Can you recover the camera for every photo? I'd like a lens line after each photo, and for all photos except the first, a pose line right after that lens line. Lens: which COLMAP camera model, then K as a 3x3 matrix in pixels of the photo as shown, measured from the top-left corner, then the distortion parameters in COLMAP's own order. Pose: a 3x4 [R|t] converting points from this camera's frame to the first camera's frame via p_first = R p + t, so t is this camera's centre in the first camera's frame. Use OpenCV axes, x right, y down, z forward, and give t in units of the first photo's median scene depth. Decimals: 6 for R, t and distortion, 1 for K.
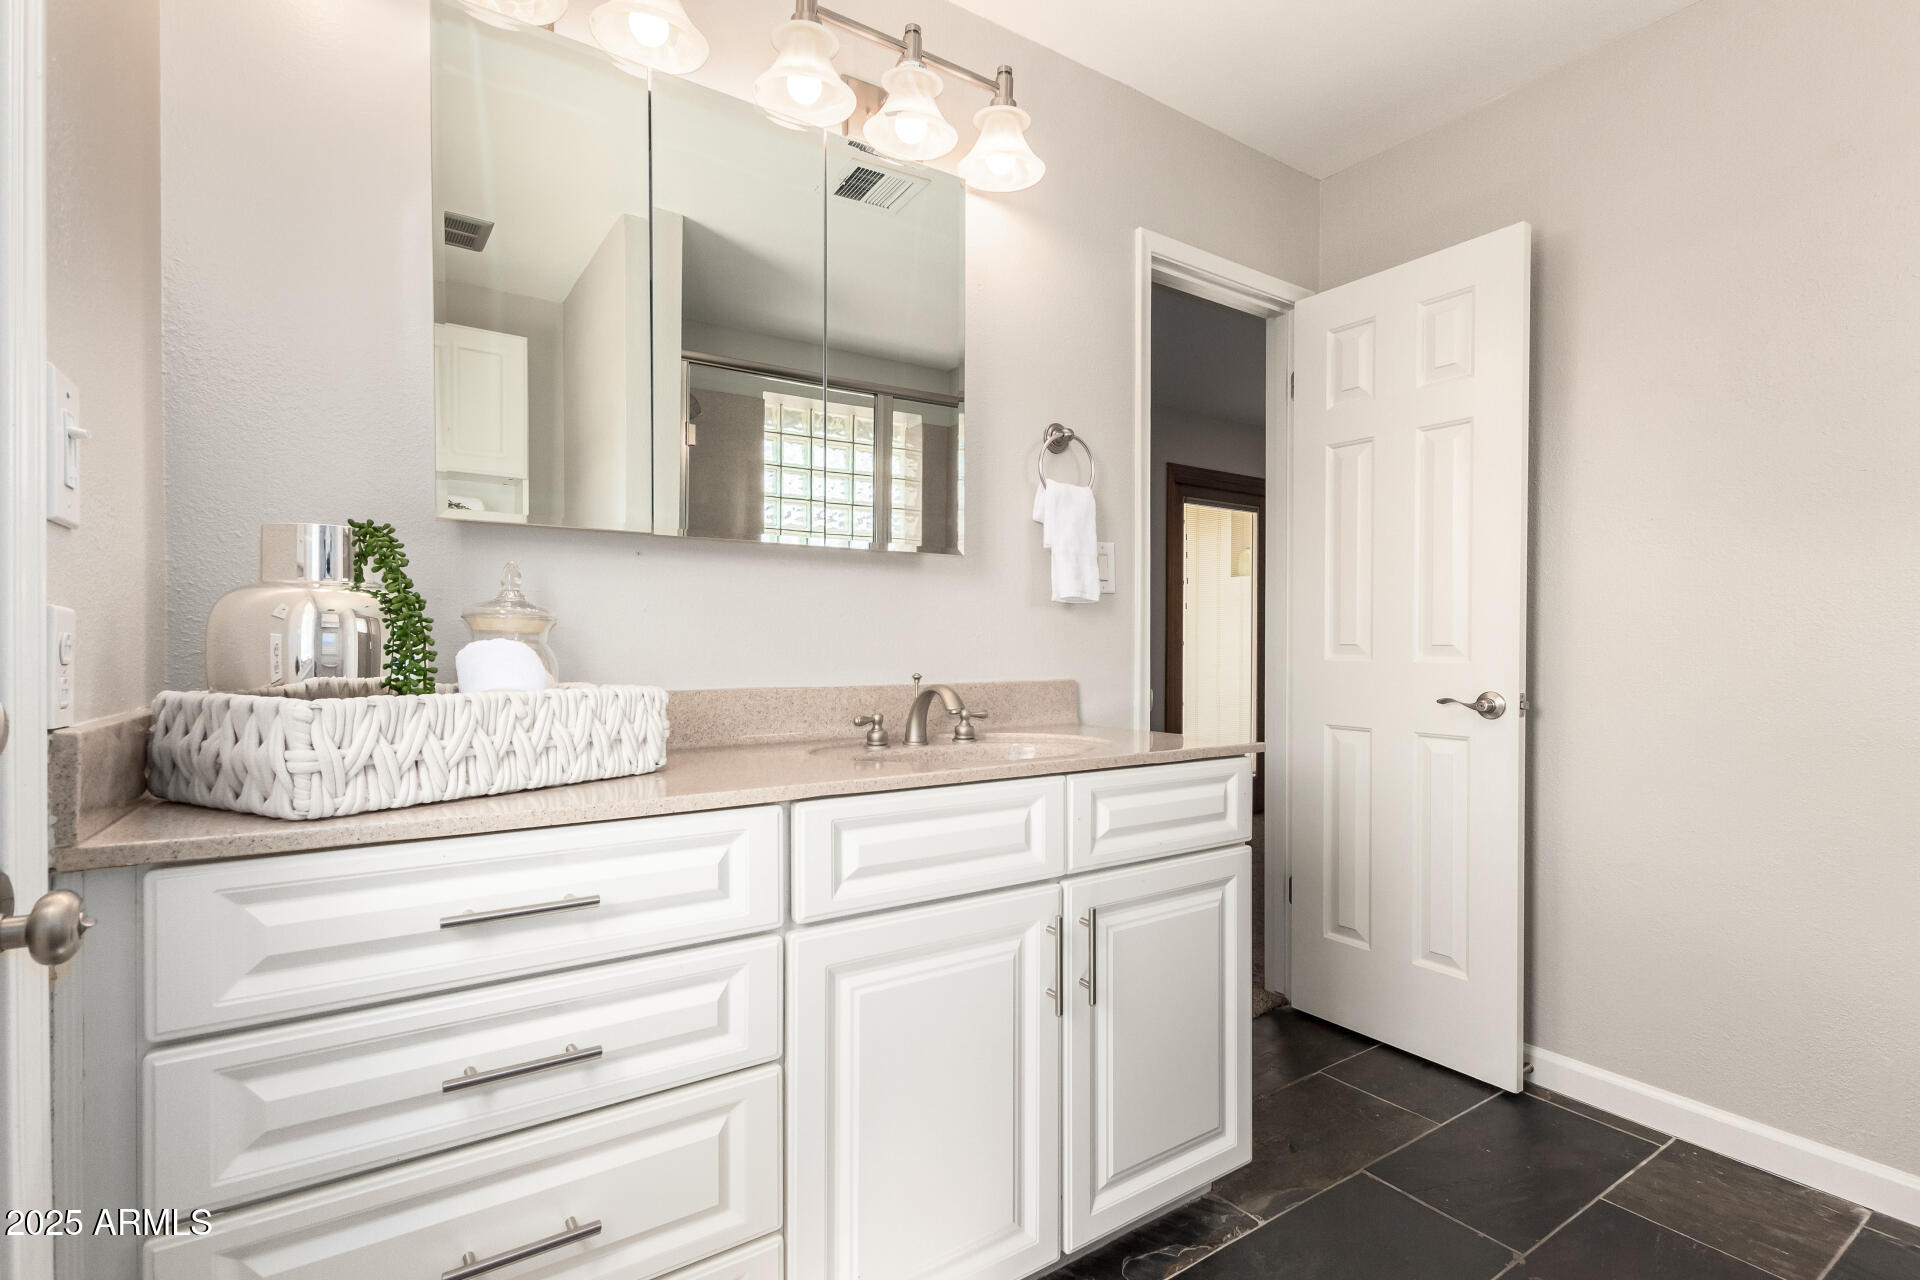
lens RADIAL K [[876.9, 0, 955.6], [0, 876.9, 650.7], [0, 0, 1]] dist [0.007966, -0.000489]
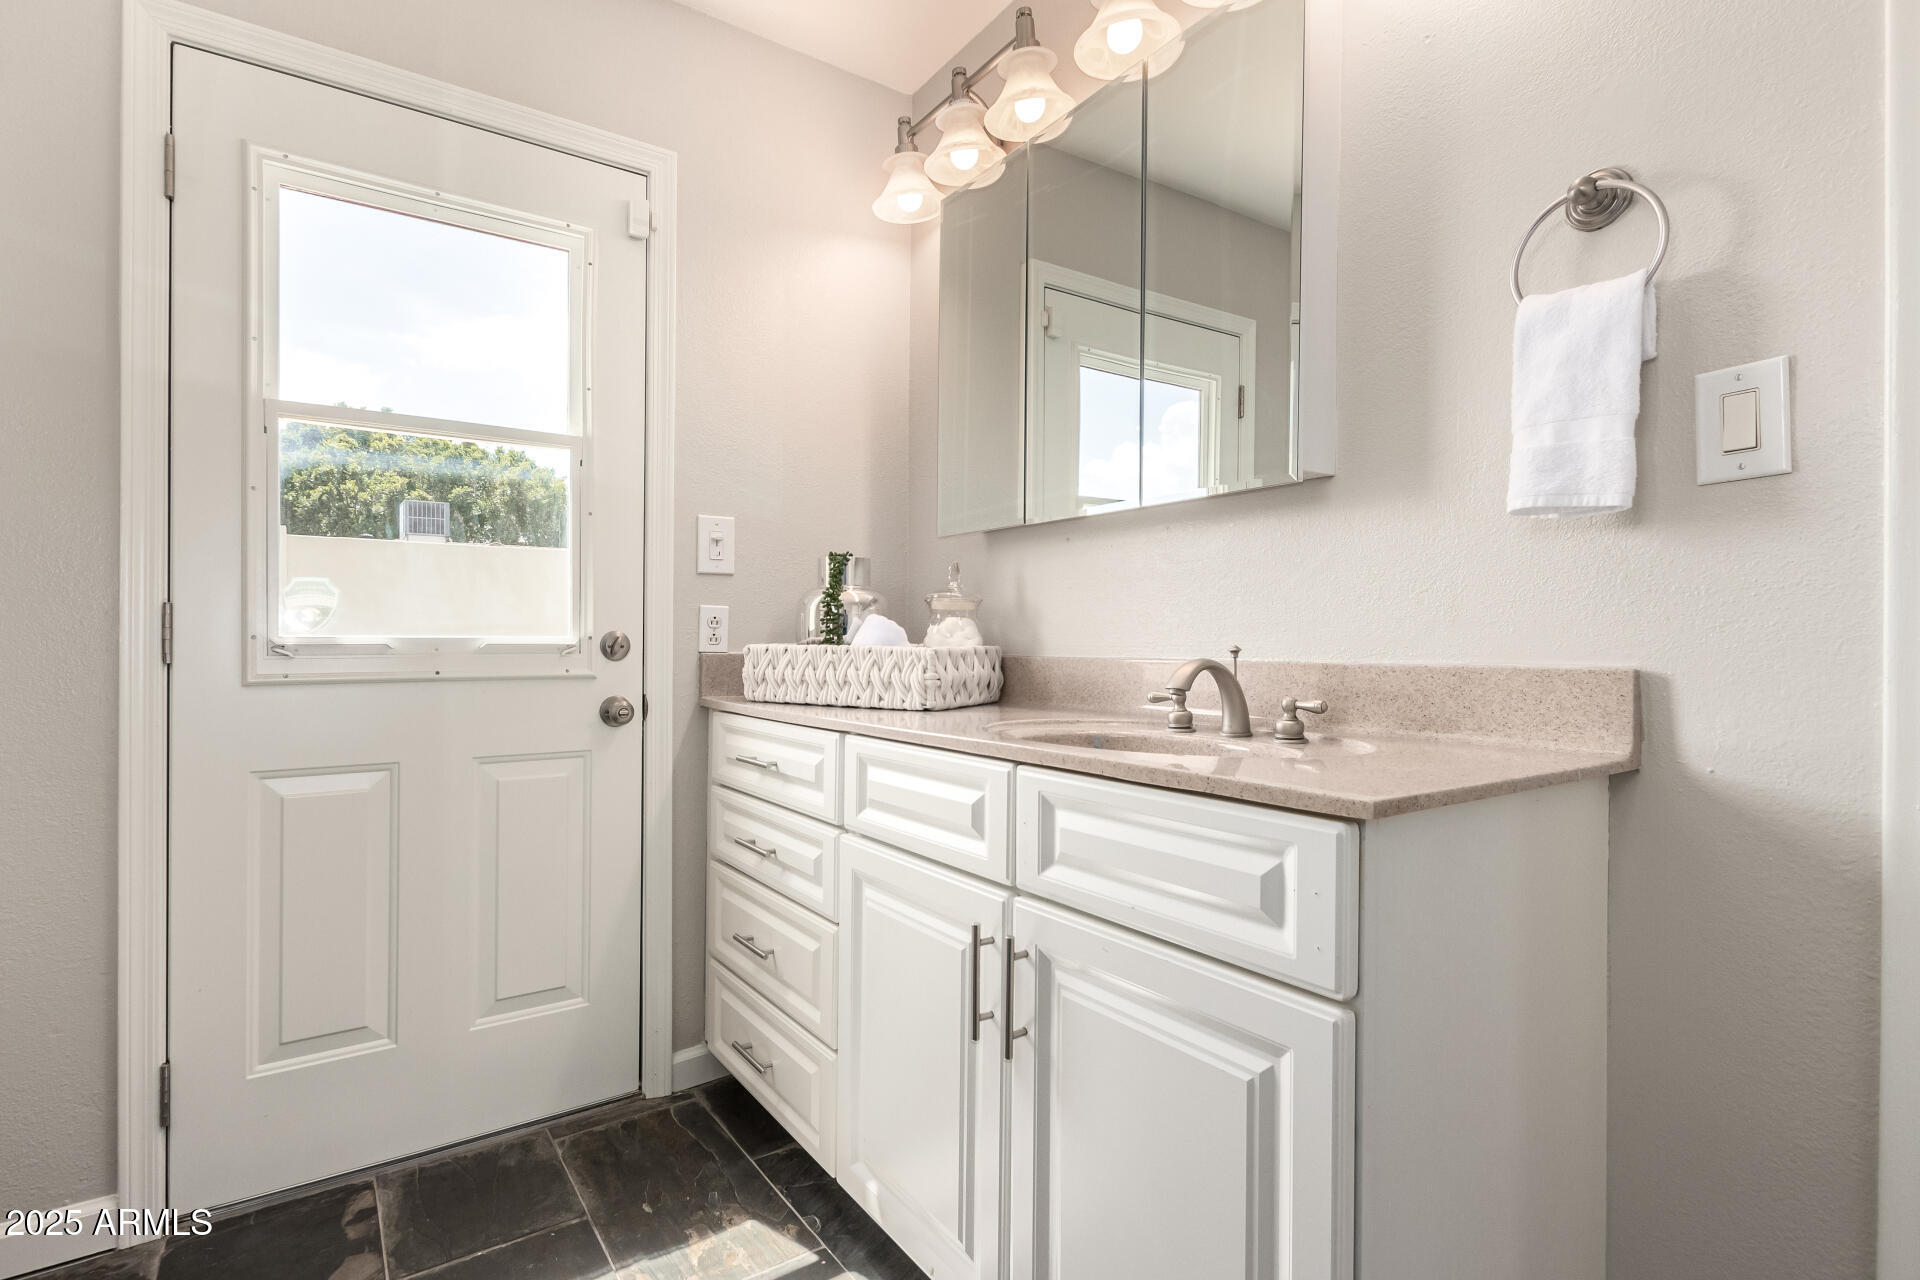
lens RADIAL K [[923.4, 0, 955.6], [0, 923.4, 635.2], [0, 0, 1]] dist [0.008596, -0.000678]
pose [[0.030120, -0.008722, -0.999508, 0.901113], [-0.005341, 0.999946, -0.008887, 0.029196], [0.999532, 0.005606, 0.030072, 0.850495]]
